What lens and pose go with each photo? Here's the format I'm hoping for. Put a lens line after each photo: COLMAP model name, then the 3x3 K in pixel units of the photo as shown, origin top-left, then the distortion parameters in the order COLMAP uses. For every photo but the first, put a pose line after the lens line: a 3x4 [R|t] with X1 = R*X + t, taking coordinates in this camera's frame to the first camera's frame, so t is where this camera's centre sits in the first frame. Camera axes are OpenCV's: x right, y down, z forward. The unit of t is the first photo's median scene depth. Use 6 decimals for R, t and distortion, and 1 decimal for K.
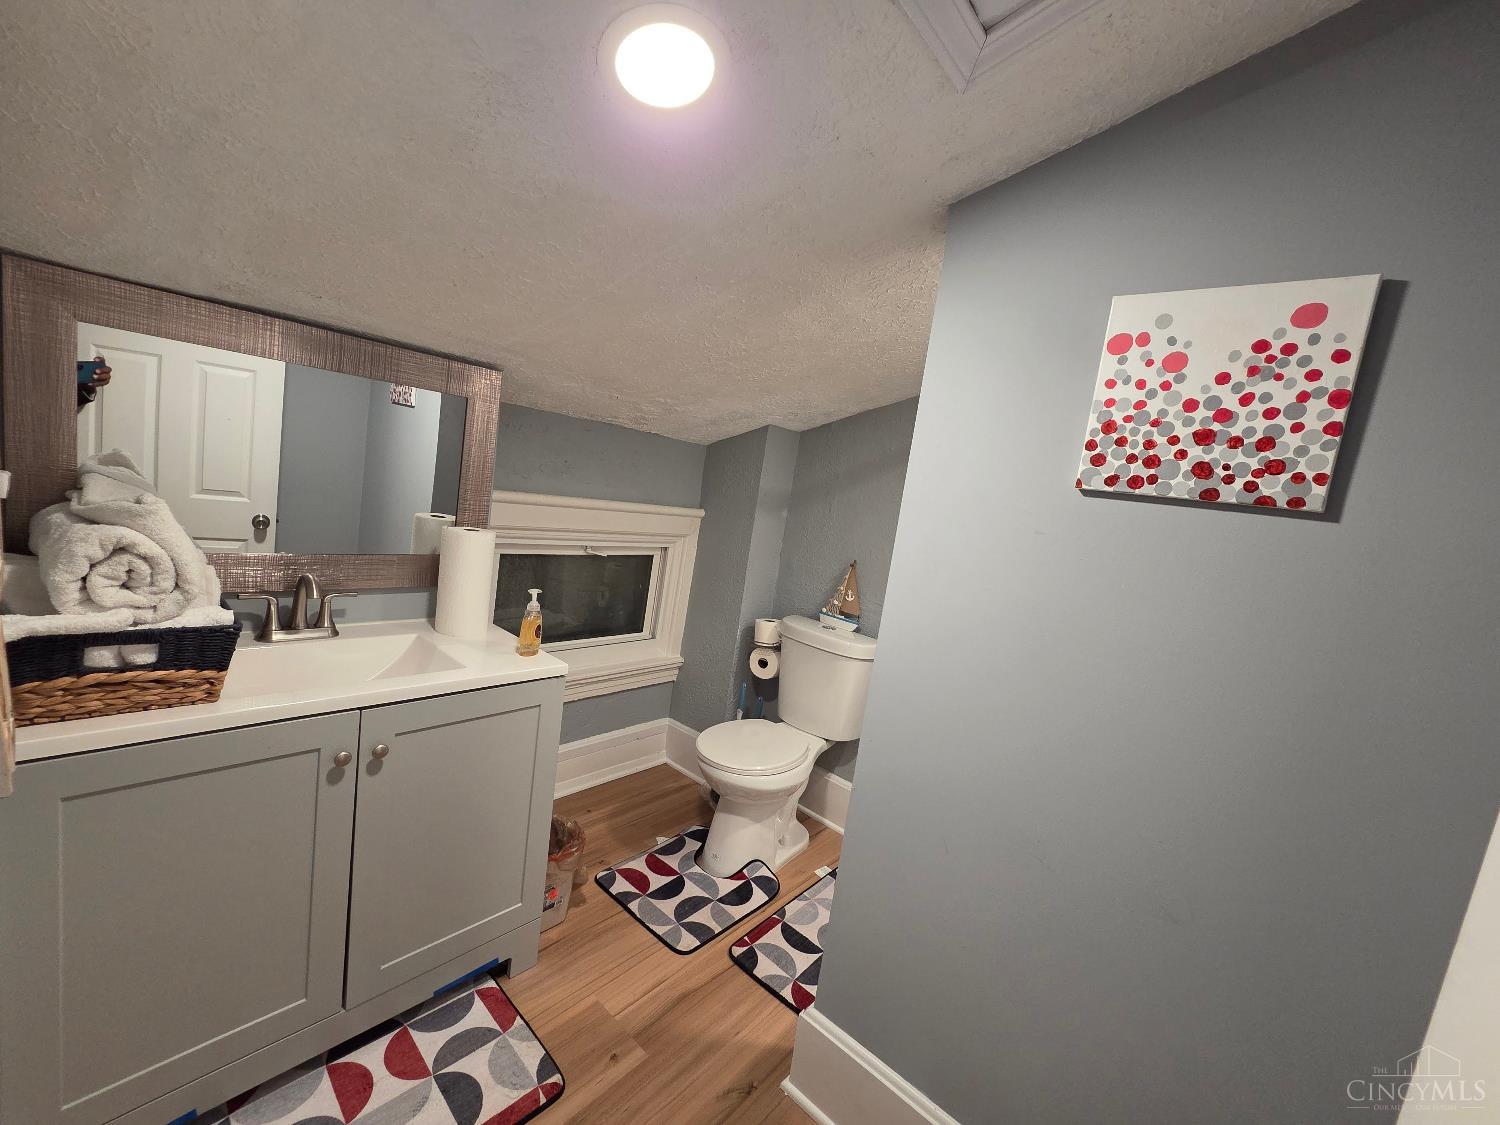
lens RADIAL K [[612.7, 0, 752.9], [0, 612.7, 566.4], [0, 0, 1]] dist [-0.004711, -0.000697]
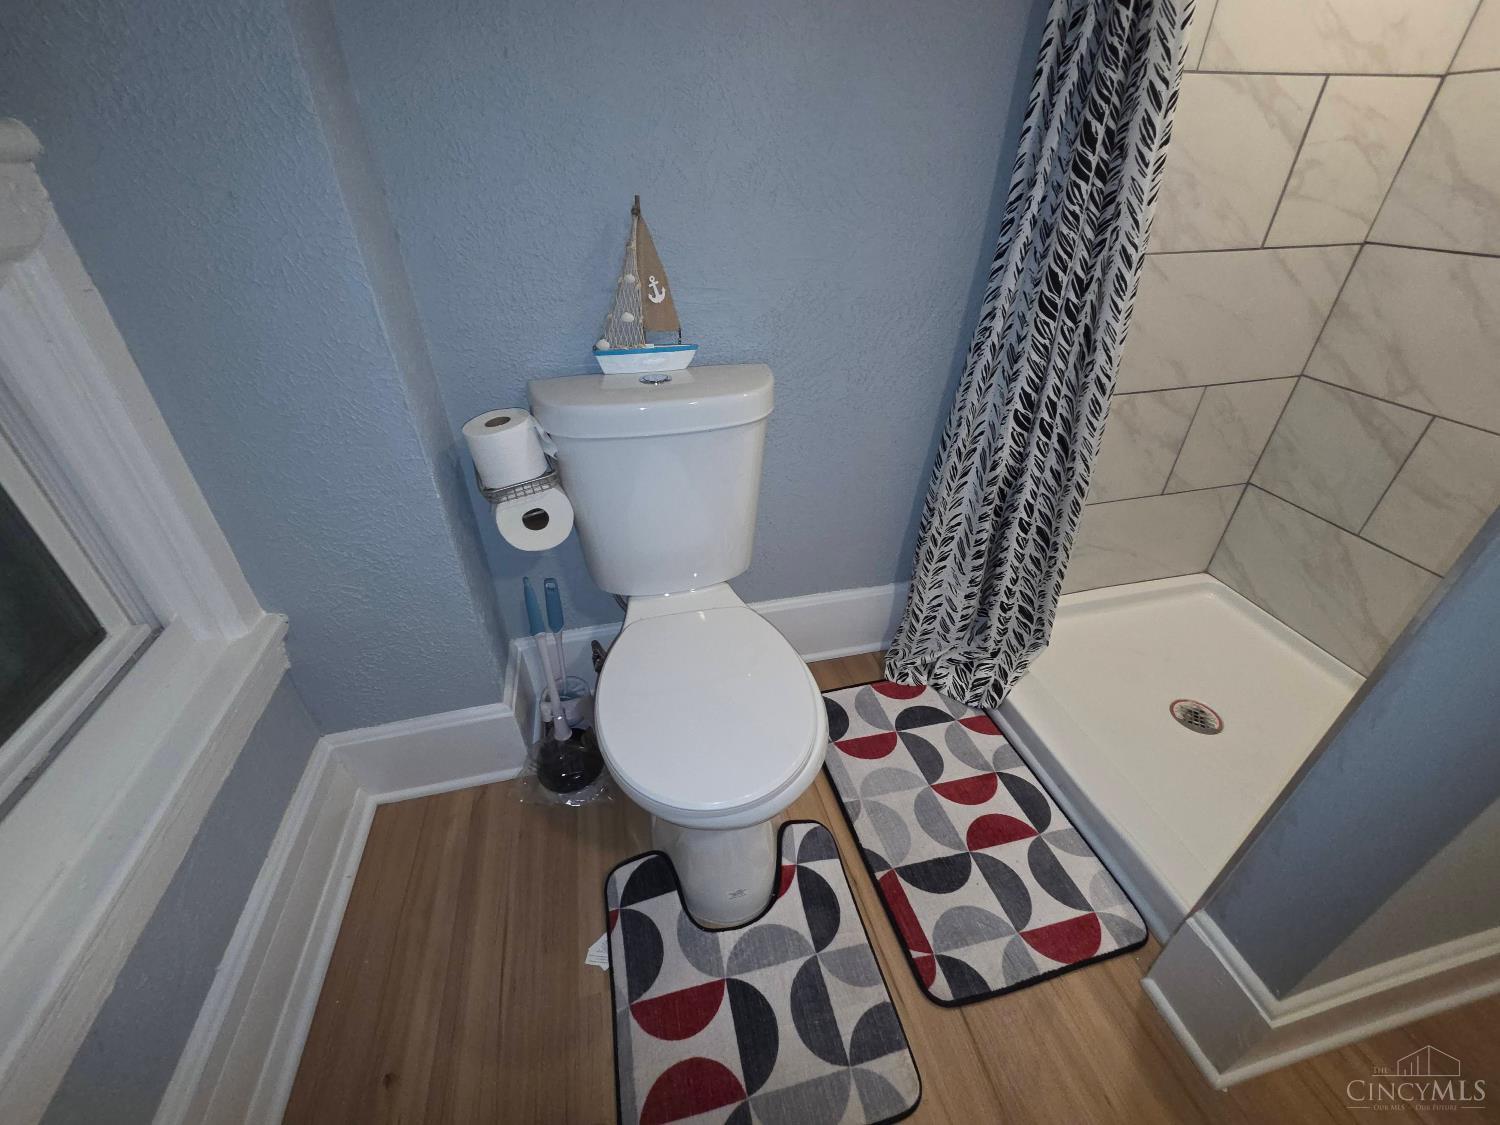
lens RADIAL K [[612.7, 0, 745.8], [0, 612.7, 563.8], [0, 0, 1]] dist [-0.004711, -0.000697]
pose [[0.576558, -0.569496, 0.585880, -0.205974], [0.195477, 0.792383, 0.577857, -0.045597], [-0.793328, -0.218642, 0.568178, 0.777436]]
